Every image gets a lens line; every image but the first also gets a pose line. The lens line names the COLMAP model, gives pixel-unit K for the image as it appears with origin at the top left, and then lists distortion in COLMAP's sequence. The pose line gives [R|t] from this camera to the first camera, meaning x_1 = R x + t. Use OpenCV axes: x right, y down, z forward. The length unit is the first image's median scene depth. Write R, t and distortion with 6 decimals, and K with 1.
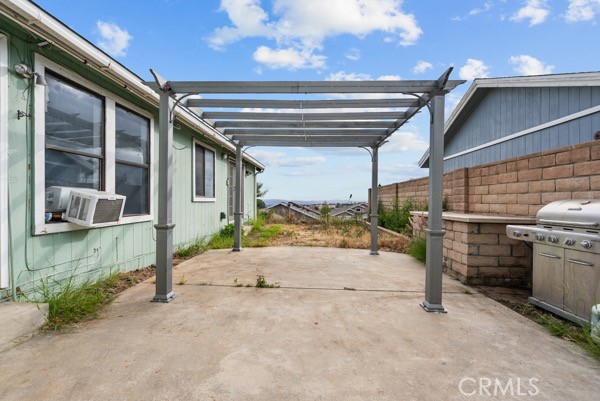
lens RADIAL K [[272.3, 0, 297.8], [0, 272.3, 201.3], [0, 0, 1]] dist [-0.003608, 0.001130]
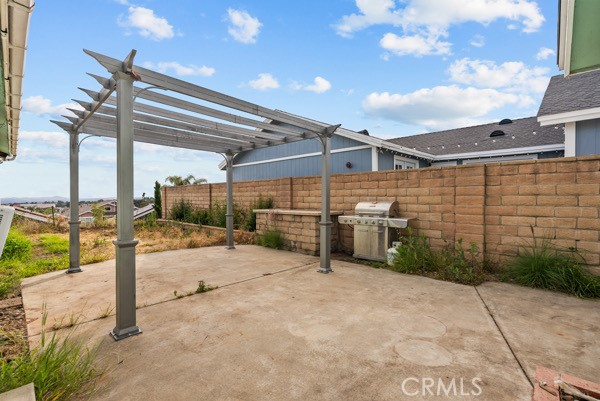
lens RADIAL K [[272.3, 0, 297.8], [0, 272.3, 201.3], [0, 0, 1]] dist [-0.003608, 0.001130]
pose [[0.647920, -0.019004, 0.761471, -0.612907], [0.008037, 0.999804, 0.018114, -0.033390], [-0.761666, -0.005617, 0.647946, 0.073430]]
